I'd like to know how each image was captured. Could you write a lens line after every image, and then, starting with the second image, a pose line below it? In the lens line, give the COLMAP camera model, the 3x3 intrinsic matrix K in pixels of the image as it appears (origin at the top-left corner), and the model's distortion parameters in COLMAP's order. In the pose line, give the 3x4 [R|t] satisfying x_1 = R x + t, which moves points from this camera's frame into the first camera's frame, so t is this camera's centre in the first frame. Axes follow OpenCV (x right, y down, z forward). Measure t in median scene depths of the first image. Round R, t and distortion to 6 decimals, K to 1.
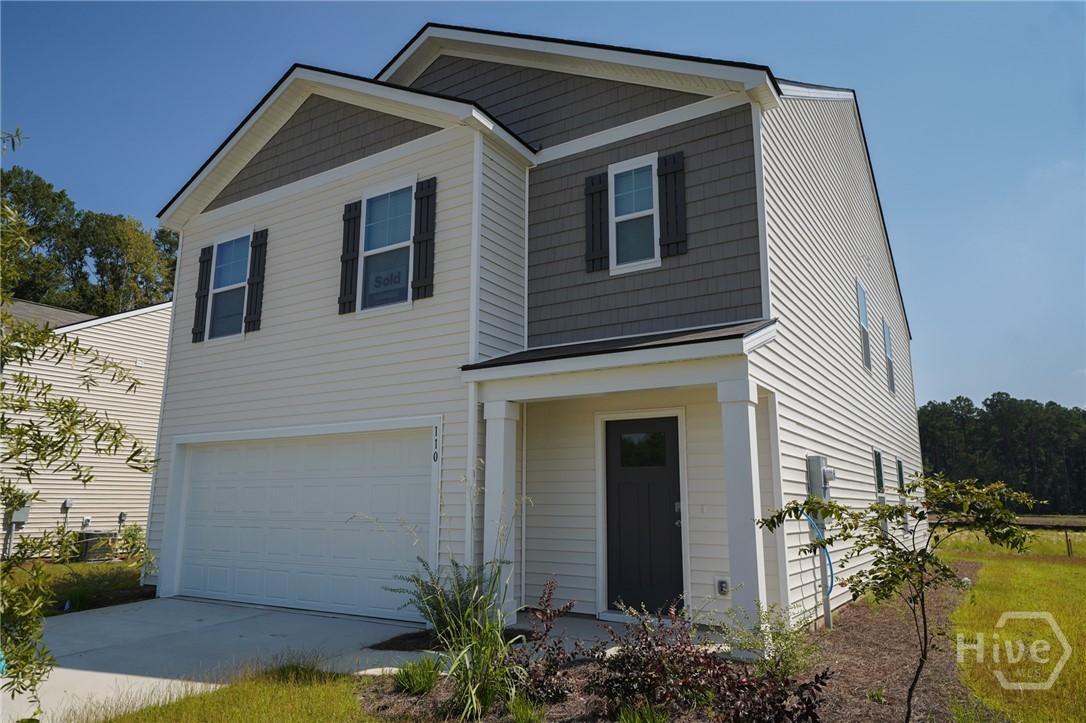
lens RADIAL K [[701.8, 0, 565.9], [0, 701.8, 373.3], [0, 0, 1]] dist [0.003649, 0.003695]
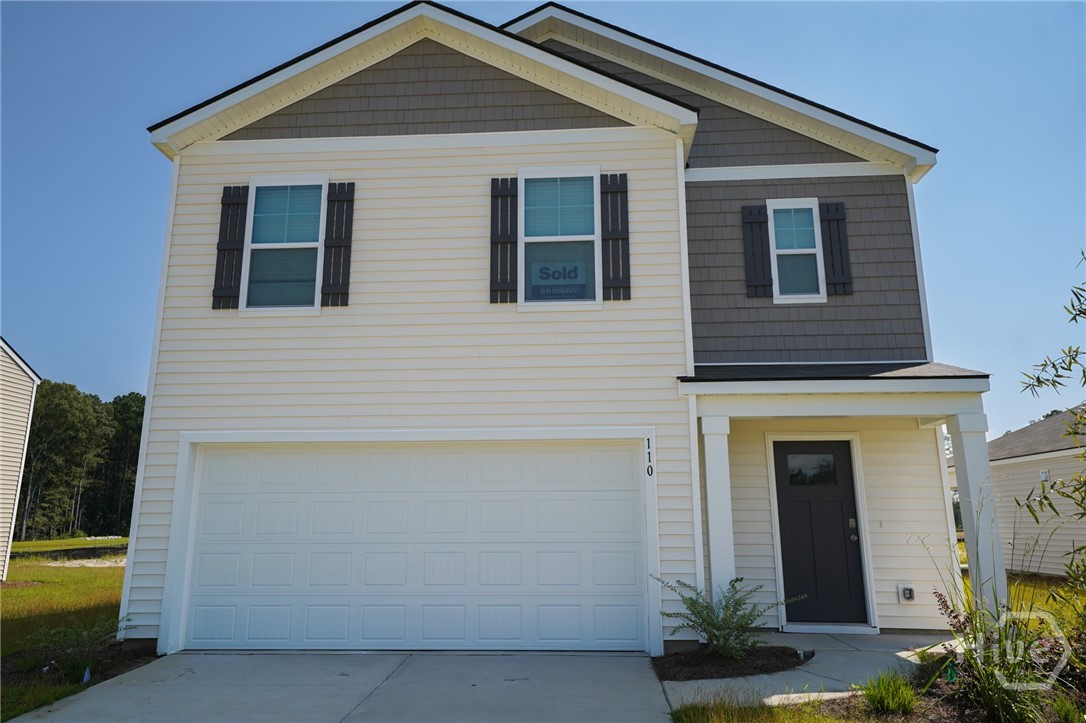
lens RADIAL K [[701.8, 0, 565.9], [0, 701.8, 373.3], [0, 0, 1]] dist [0.003649, 0.003695]
pose [[0.884508, 0.091433, 0.457478, -0.680802], [-0.079563, 0.995805, -0.045193, 0.037725], [-0.459691, 0.003575, 0.888072, 0.203385]]
